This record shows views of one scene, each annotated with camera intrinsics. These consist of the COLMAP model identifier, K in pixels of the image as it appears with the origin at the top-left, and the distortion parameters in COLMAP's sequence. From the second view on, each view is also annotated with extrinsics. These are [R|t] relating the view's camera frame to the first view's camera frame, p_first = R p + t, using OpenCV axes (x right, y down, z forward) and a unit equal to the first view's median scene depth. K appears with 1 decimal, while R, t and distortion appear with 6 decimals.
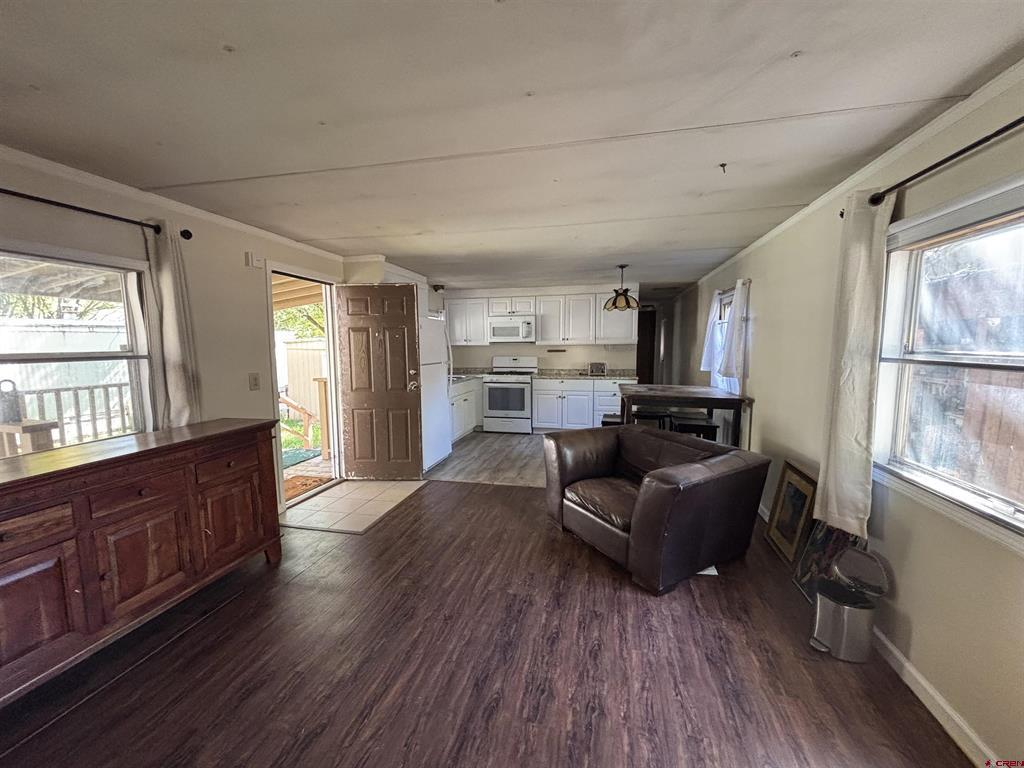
lens RADIAL K [[409.6, 0, 514.6], [0, 409.6, 385.5], [0, 0, 1]] dist [0.003623, -0.000849]
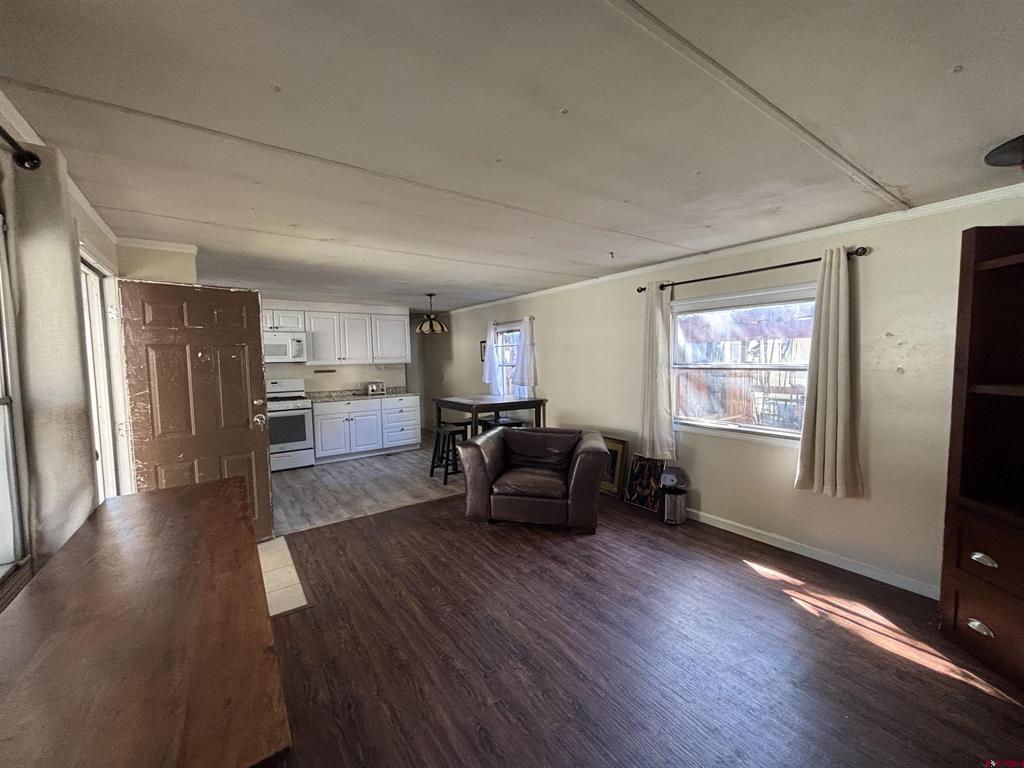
lens RADIAL K [[409.6, 0, 516.1], [0, 409.6, 383.4], [0, 0, 1]] dist [0.003623, -0.000849]
pose [[0.663991, -0.052740, 0.745878, -0.487805], [0.090056, 0.995889, -0.009751, -0.016152], [-0.742298, 0.073645, 0.666011, 0.108247]]
